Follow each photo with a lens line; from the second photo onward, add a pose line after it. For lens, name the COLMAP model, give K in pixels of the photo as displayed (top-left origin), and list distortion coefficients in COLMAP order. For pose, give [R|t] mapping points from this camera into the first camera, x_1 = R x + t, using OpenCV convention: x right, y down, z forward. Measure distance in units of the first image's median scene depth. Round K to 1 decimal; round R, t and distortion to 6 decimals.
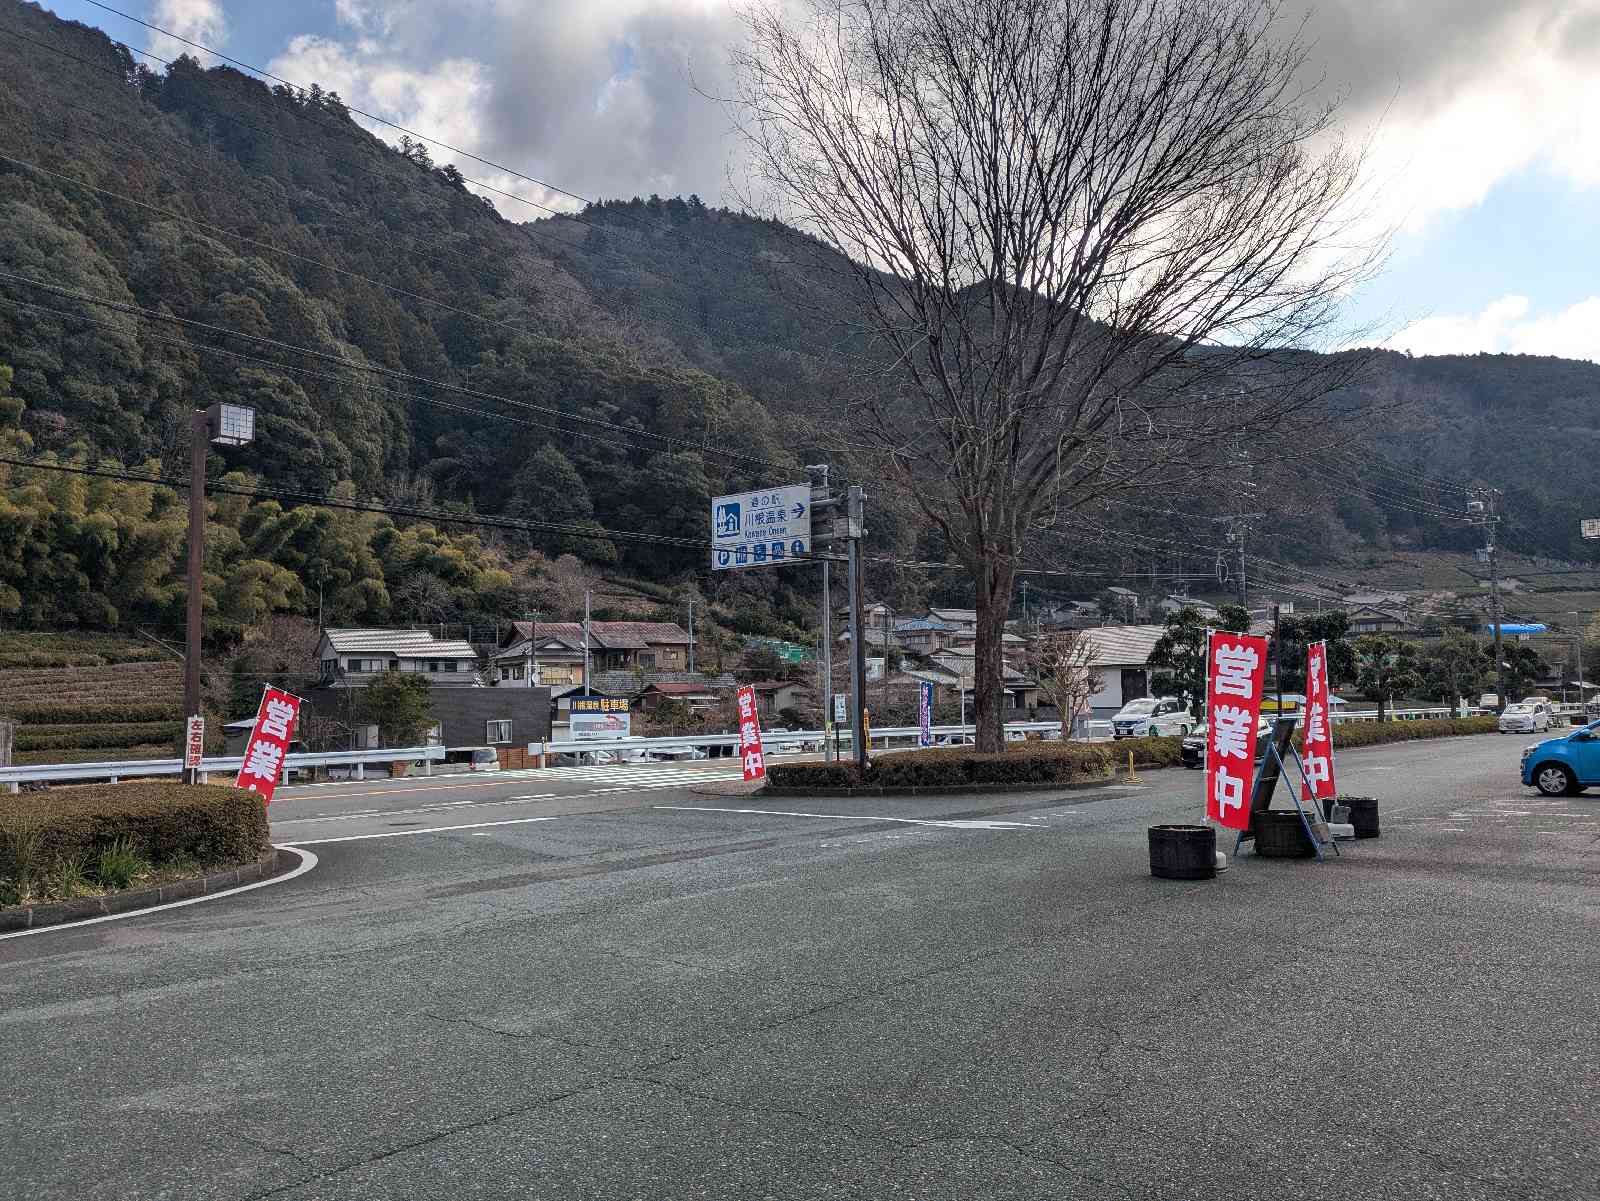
lens RADIAL K [[1203.2, 0, 797.7], [0, 1203.2, 648.3], [0, 0, 1]] dist [-0.008961, -0.013149]
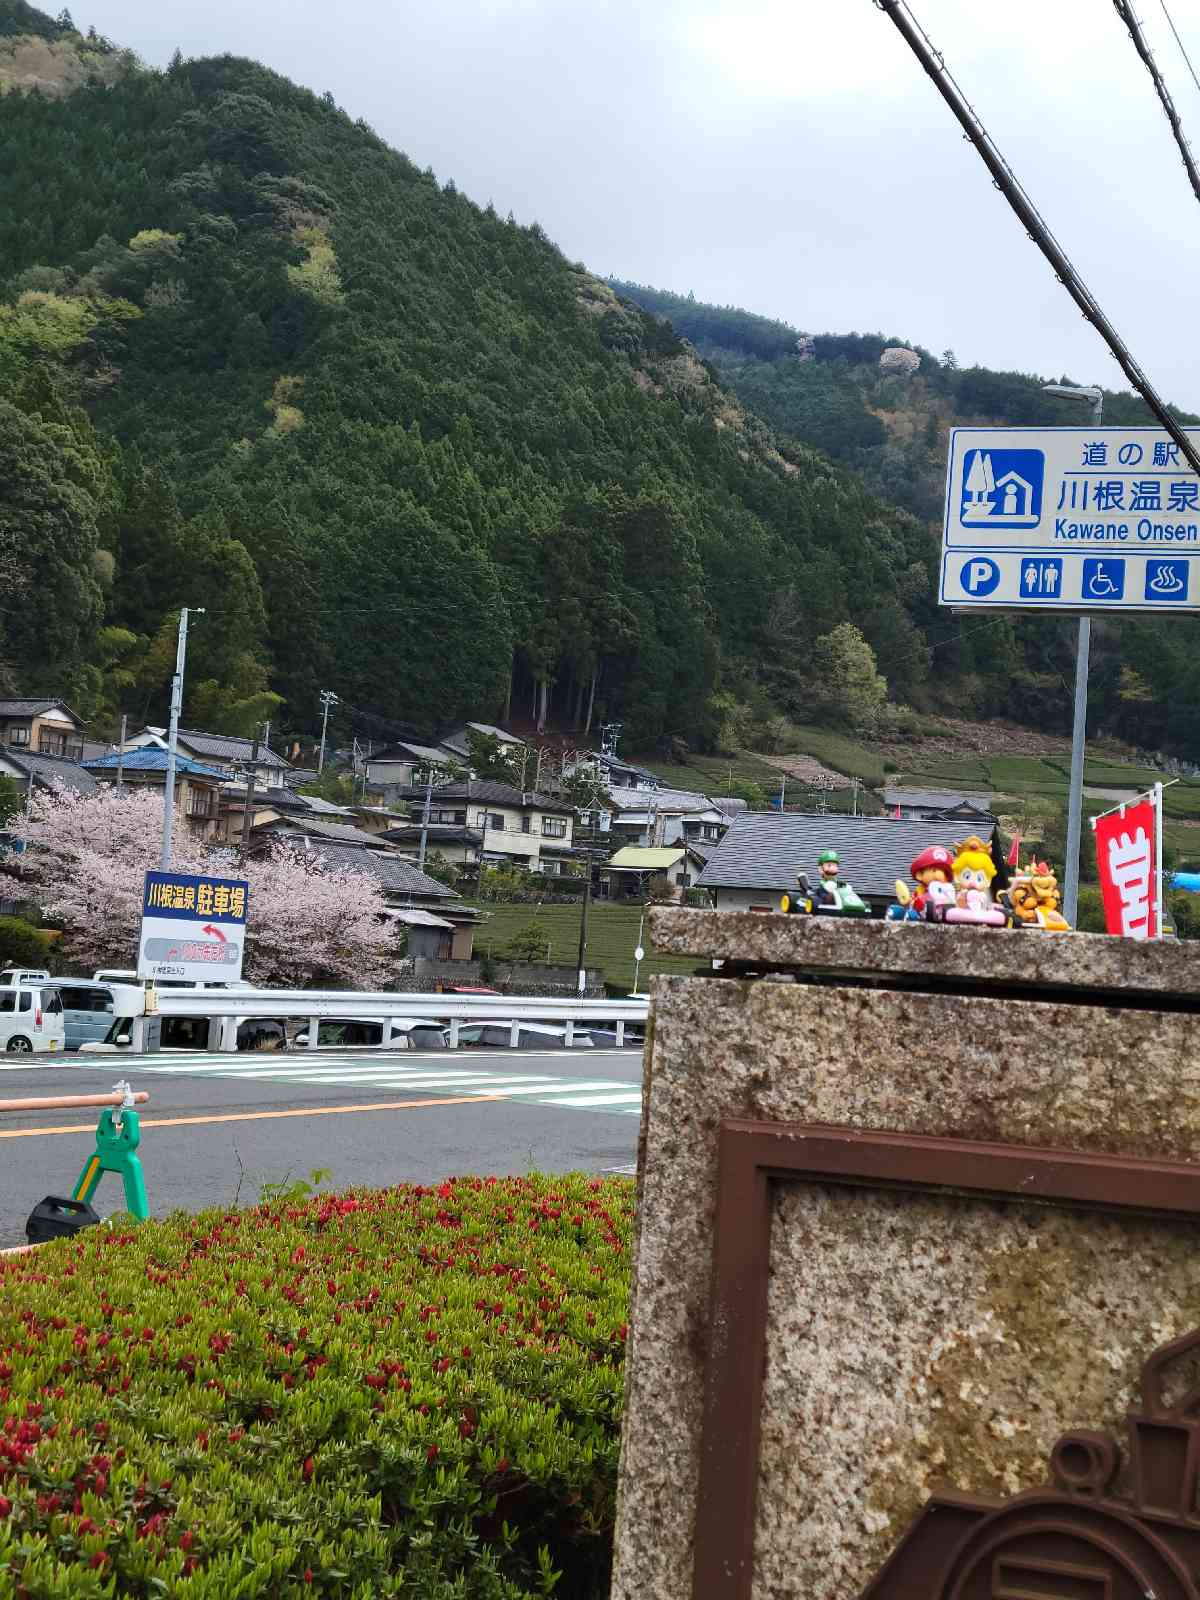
lens RADIAL K [[2449.0, 0, 607.9], [0, 2449.0, 724.1], [0, 0, 1]] dist [0.155947, 0.000000]
pose [[0.922842, 0.111893, 0.368568, -0.398621], [-0.096558, 0.993526, -0.059853, 0.029627], [-0.372879, 0.019647, 0.927672, 0.231147]]
